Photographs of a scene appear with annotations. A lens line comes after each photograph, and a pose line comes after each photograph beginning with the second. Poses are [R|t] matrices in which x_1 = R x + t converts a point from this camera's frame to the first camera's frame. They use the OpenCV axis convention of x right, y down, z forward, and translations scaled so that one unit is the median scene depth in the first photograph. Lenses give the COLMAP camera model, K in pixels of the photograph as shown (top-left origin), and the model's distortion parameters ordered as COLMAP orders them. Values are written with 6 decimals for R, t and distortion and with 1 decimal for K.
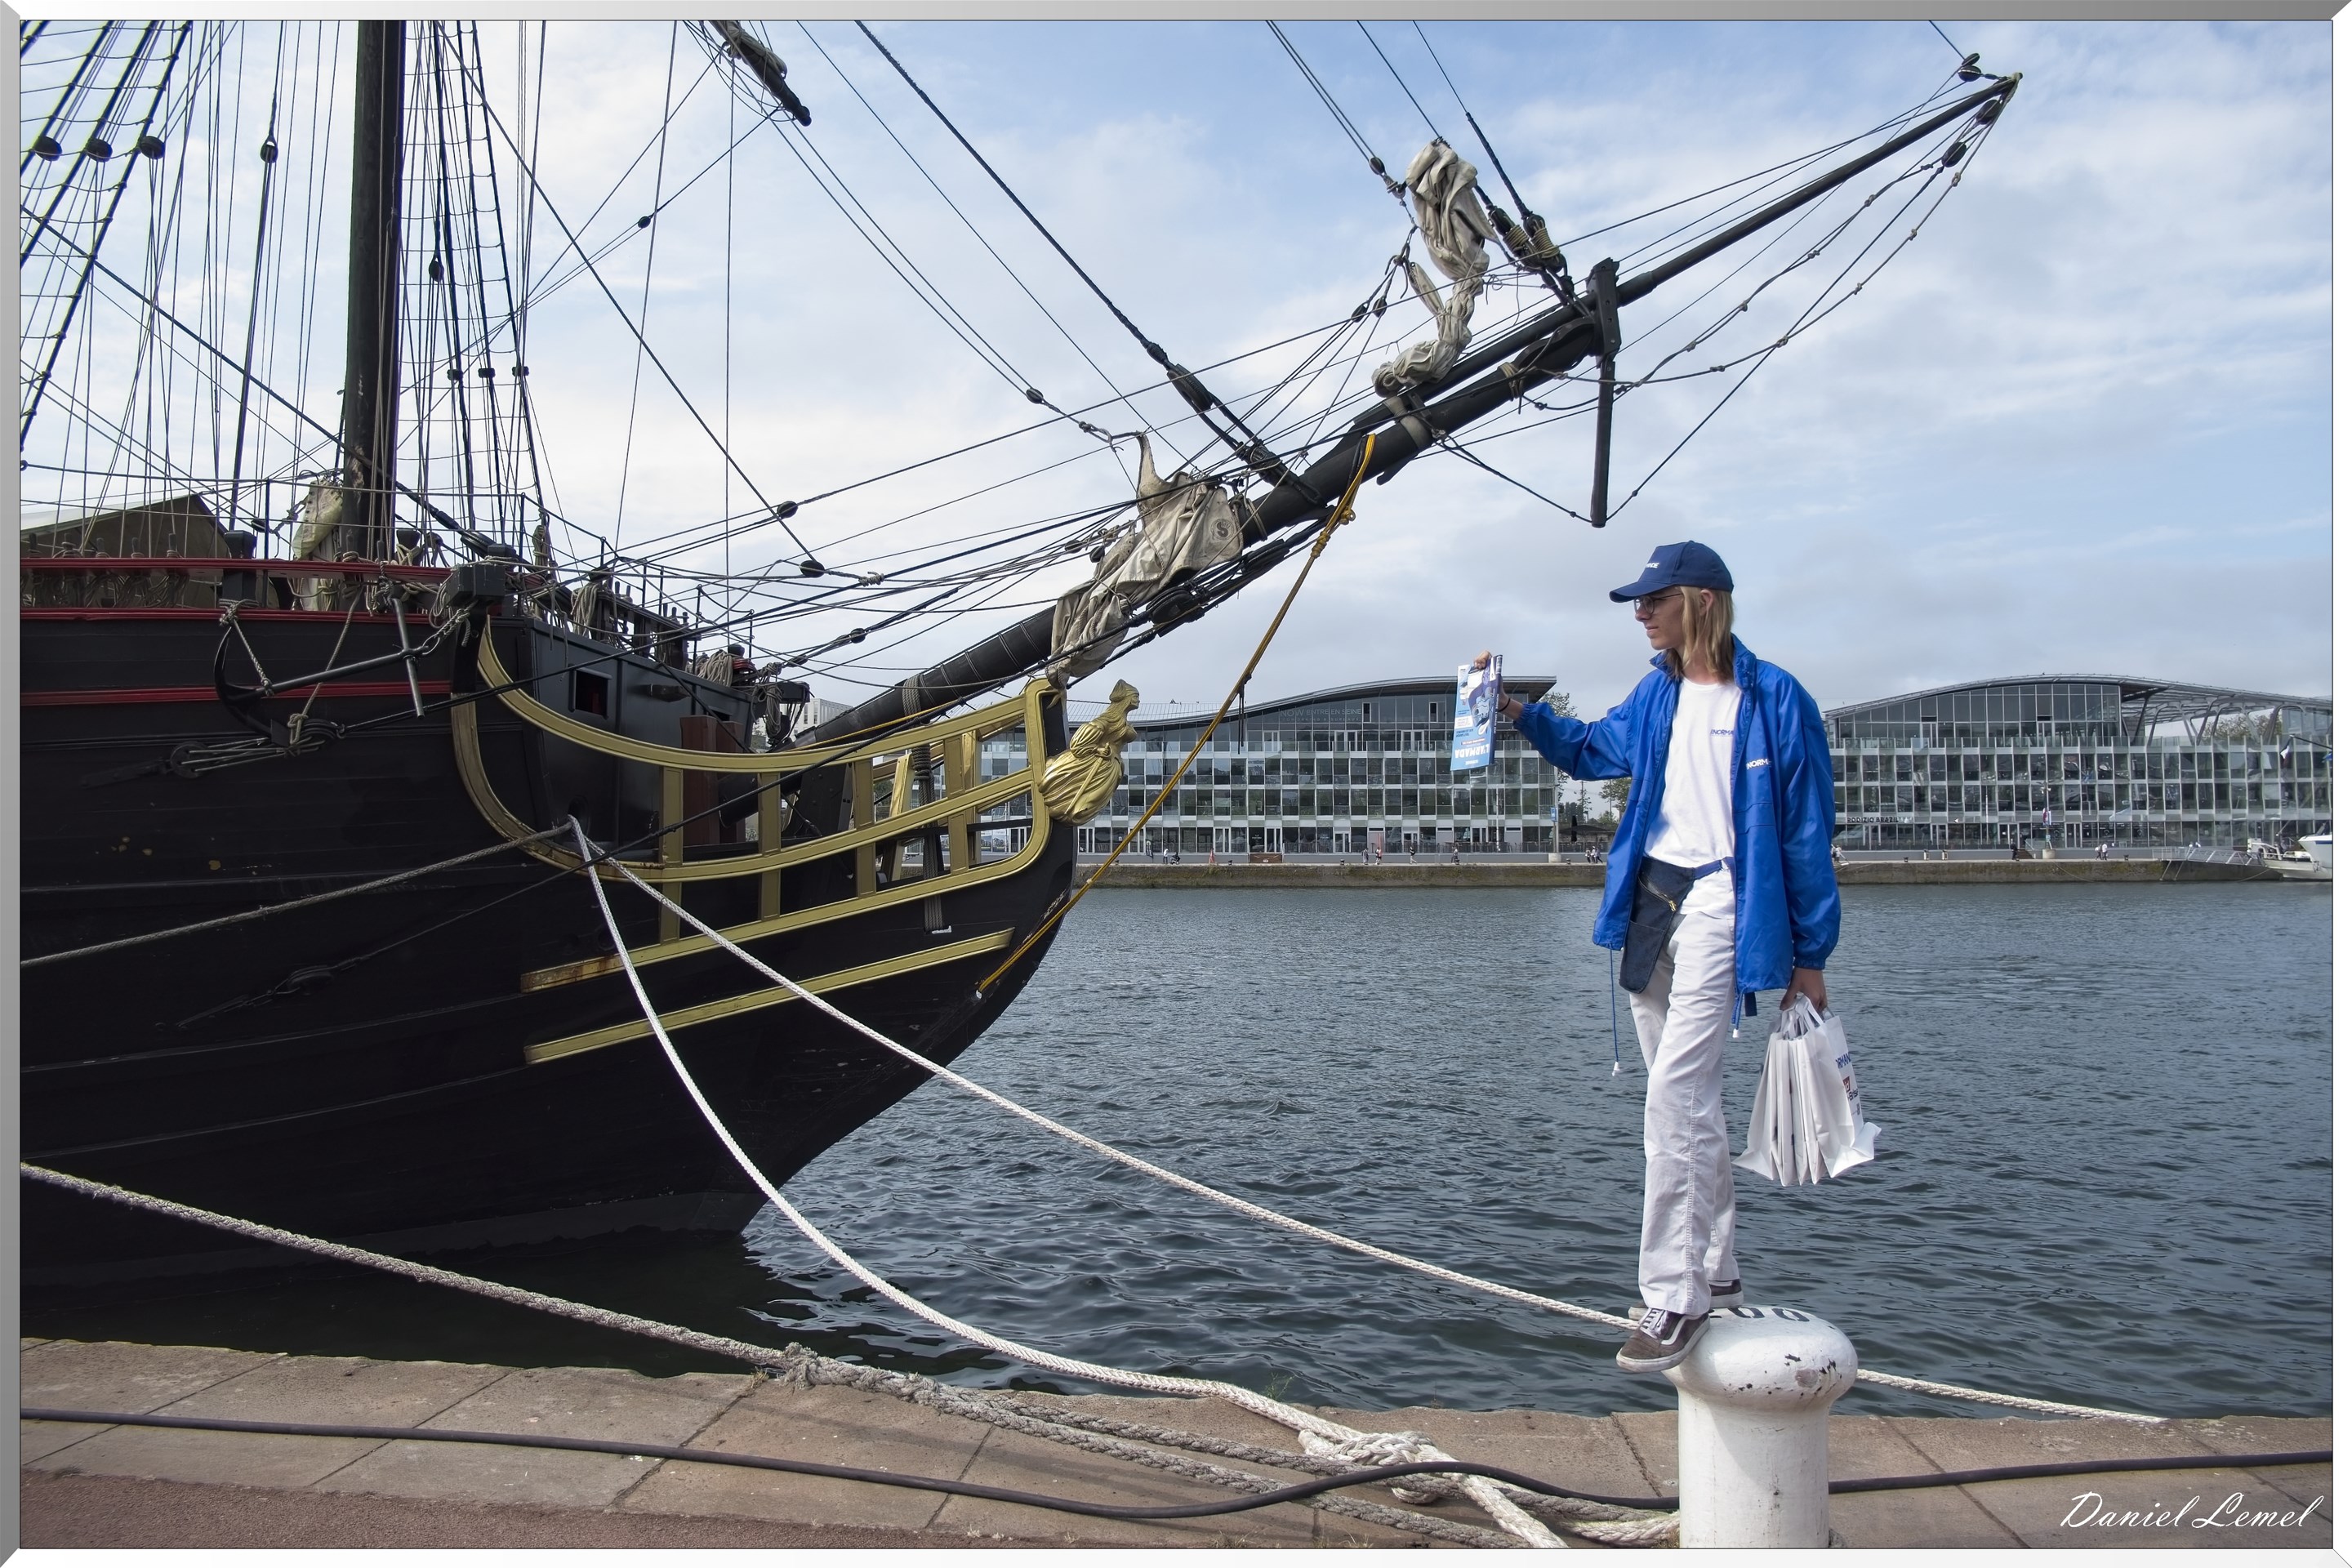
lens RADIAL K [[1668.7, 0, 1176.4], [0, 1668.7, 783.3], [0, 0, 1]] dist [-0.021965, -0.001092]
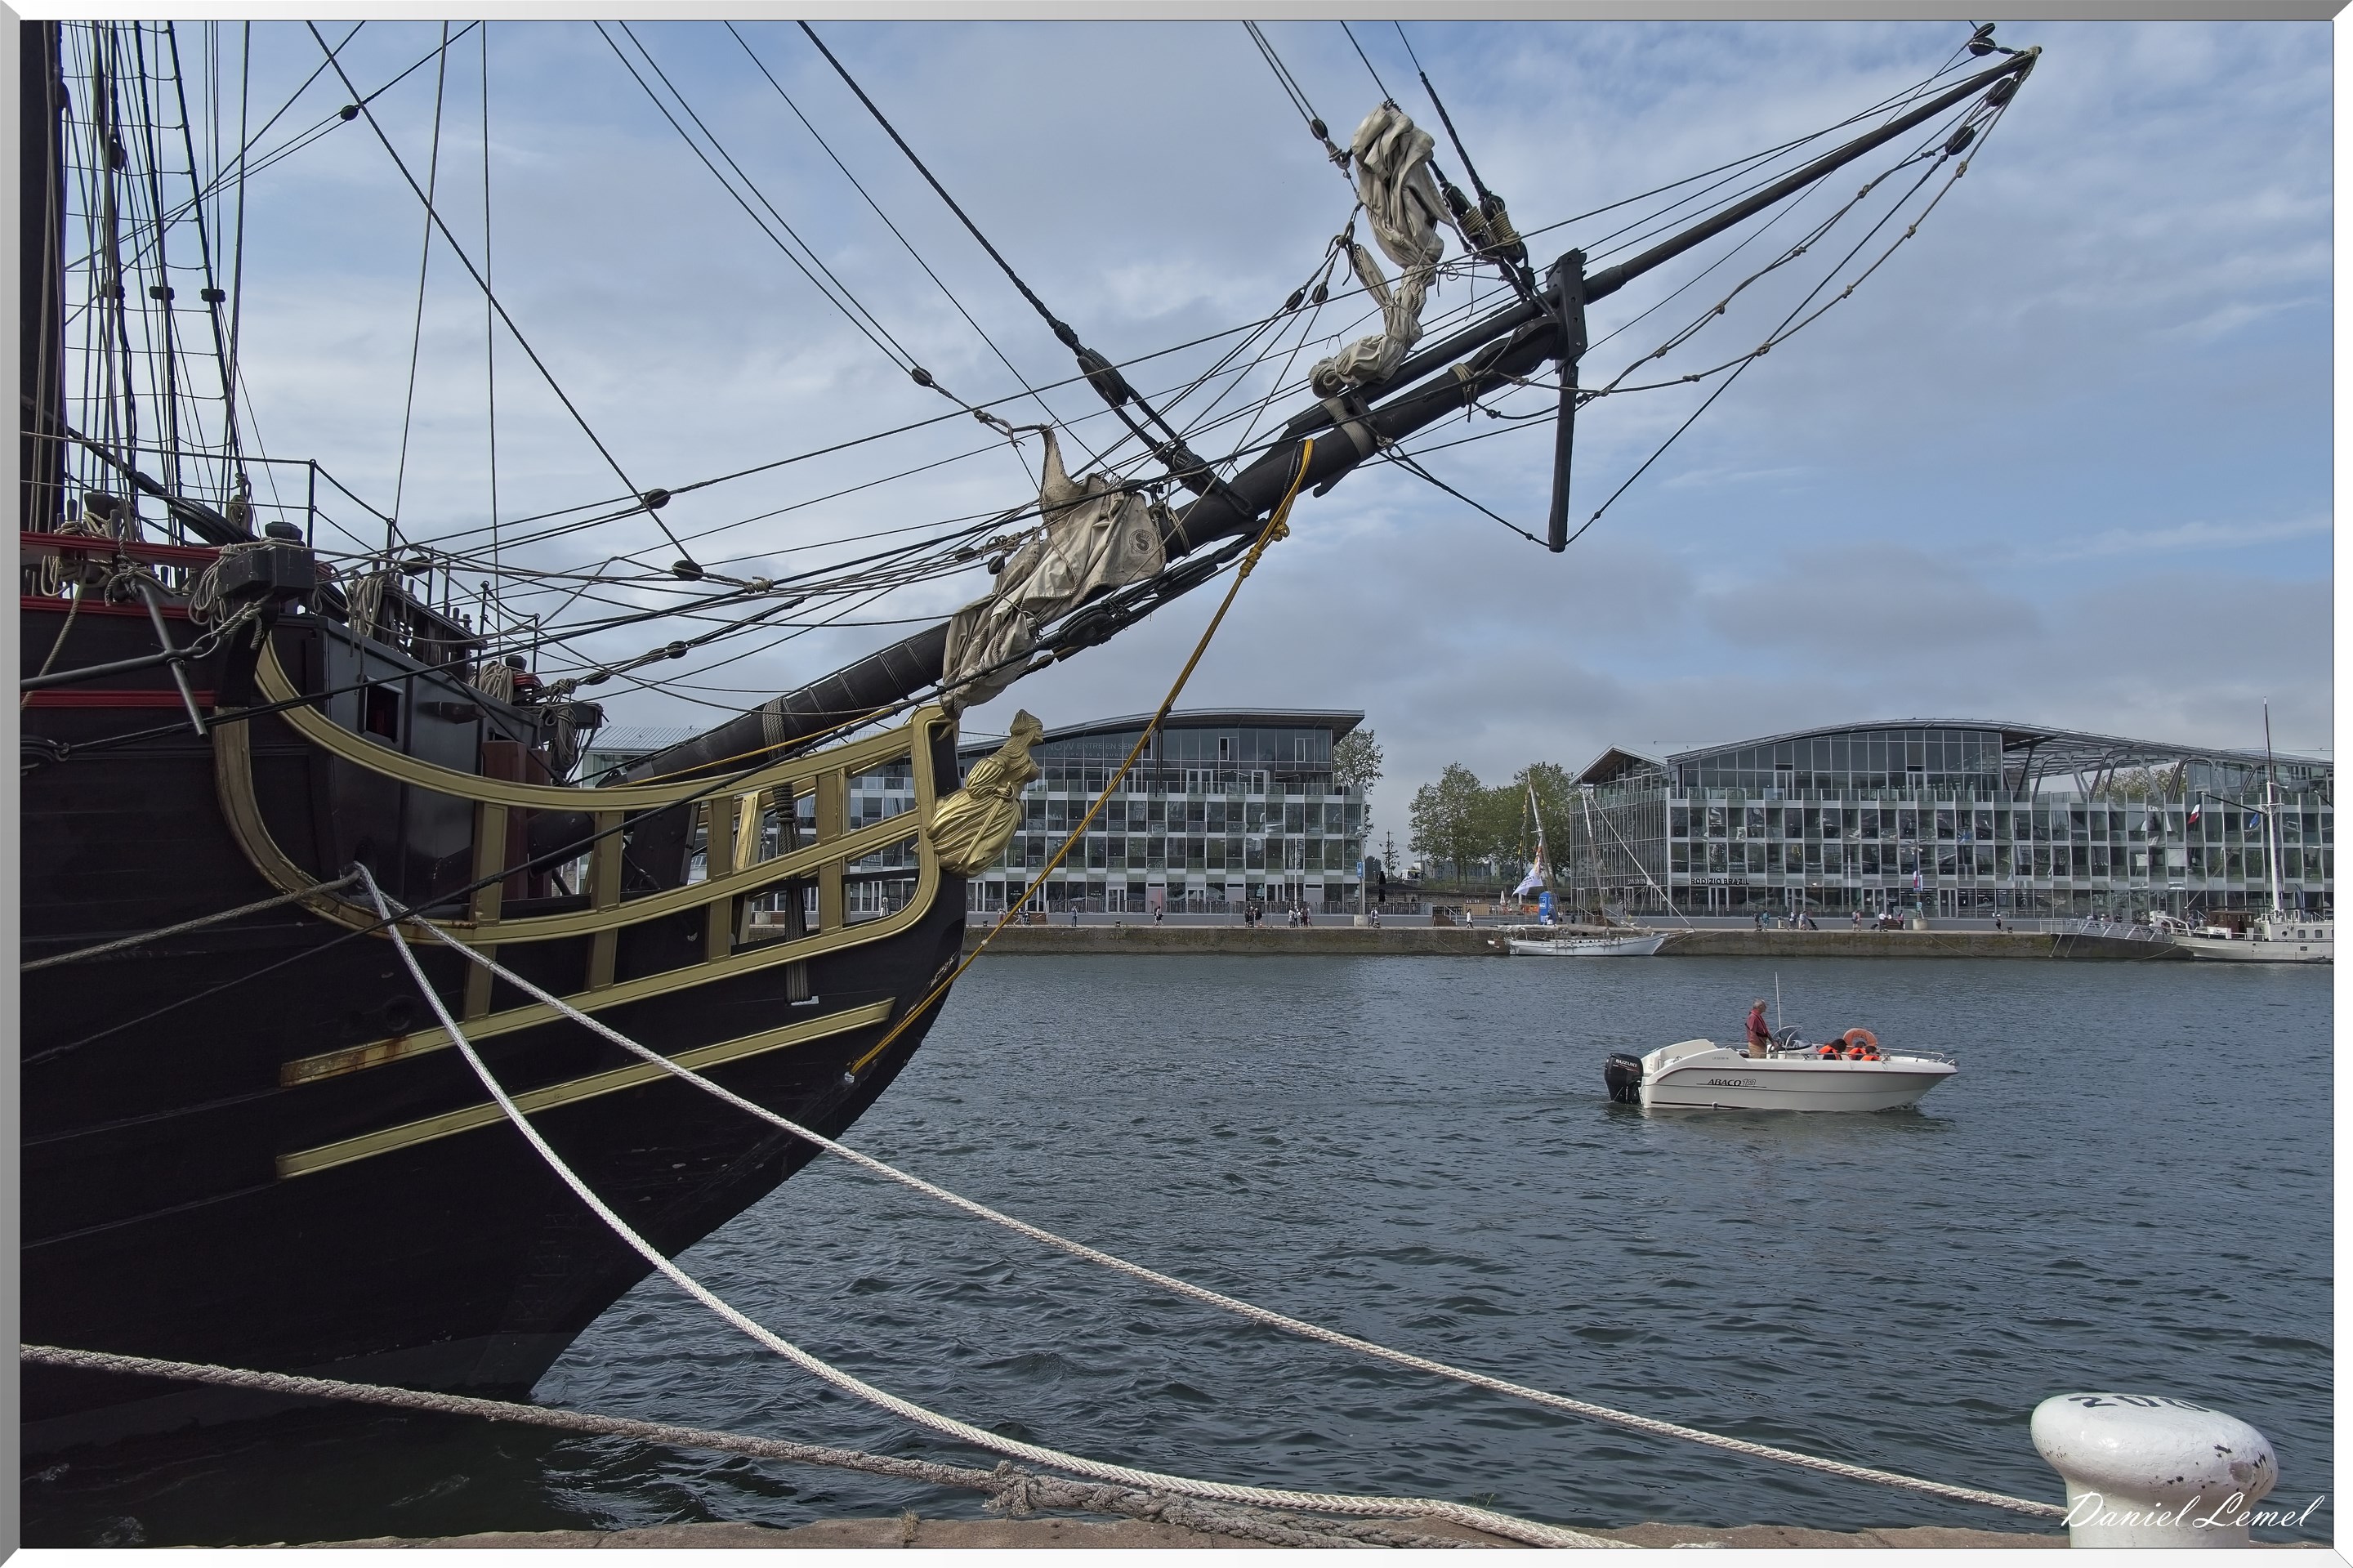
lens RADIAL K [[1983.5, 0, 1178.7], [0, 1983.5, 768.8], [0, 0, 1]] dist [0.186035, 0.004397]
pose [[0.989381, 0.018187, 0.144203, -0.100396], [-0.013791, 0.999411, -0.031431, -0.000288], [-0.144690, 0.029109, 0.989049, -0.033248]]
